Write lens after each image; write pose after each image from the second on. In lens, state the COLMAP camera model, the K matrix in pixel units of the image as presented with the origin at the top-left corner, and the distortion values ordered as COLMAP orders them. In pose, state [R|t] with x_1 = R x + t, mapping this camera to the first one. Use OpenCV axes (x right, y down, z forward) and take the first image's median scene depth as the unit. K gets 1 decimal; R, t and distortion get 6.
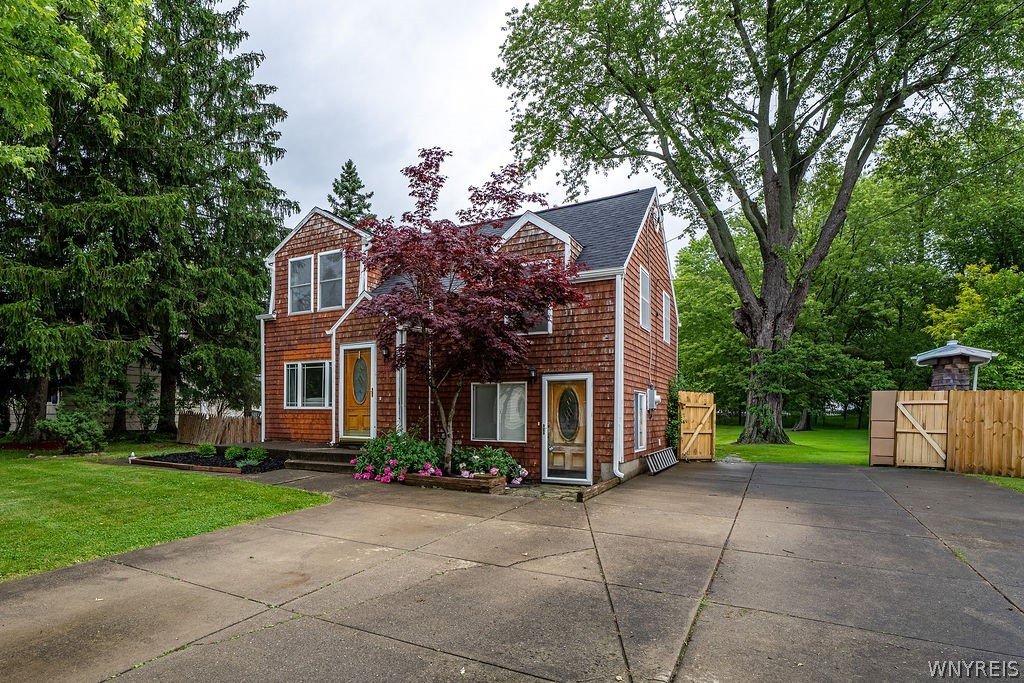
lens RADIAL K [[491.8, 0, 512.0], [0, 491.8, 341.5], [0, 0, 1]] dist [0.000944, 0.000146]
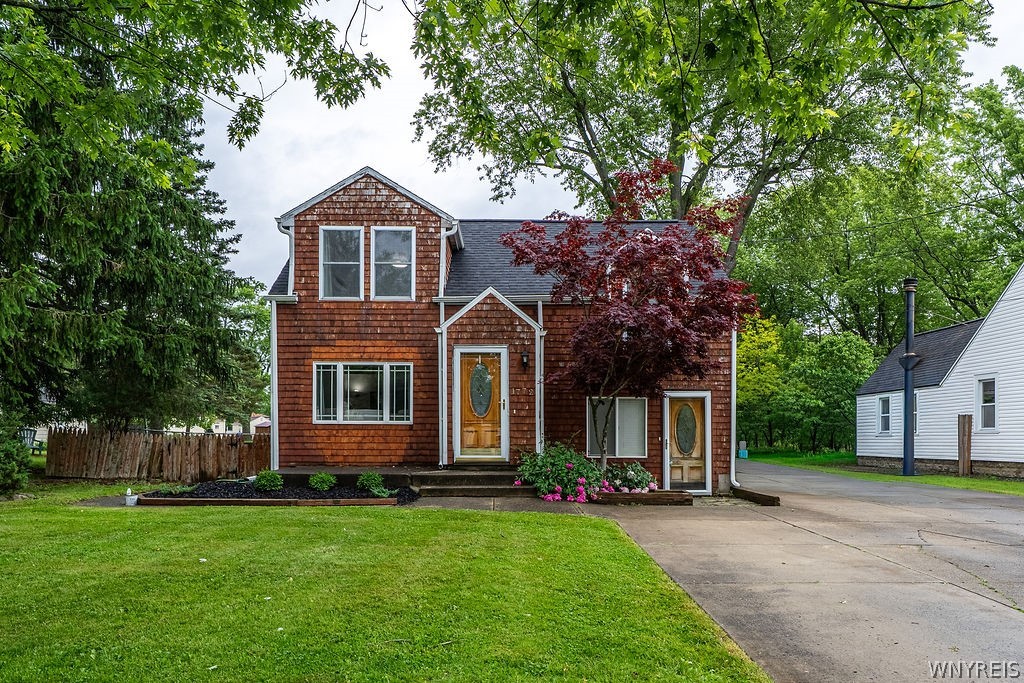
lens RADIAL K [[570.7, 0, 512.0], [0, 570.7, 341.5], [0, 0, 1]] dist [0.000241, 0.000020]
pose [[0.872199, 0.076313, 0.483162, -0.658610], [-0.067764, 0.997082, -0.035158, 0.023051], [-0.484435, -0.002077, 0.874825, 0.092627]]
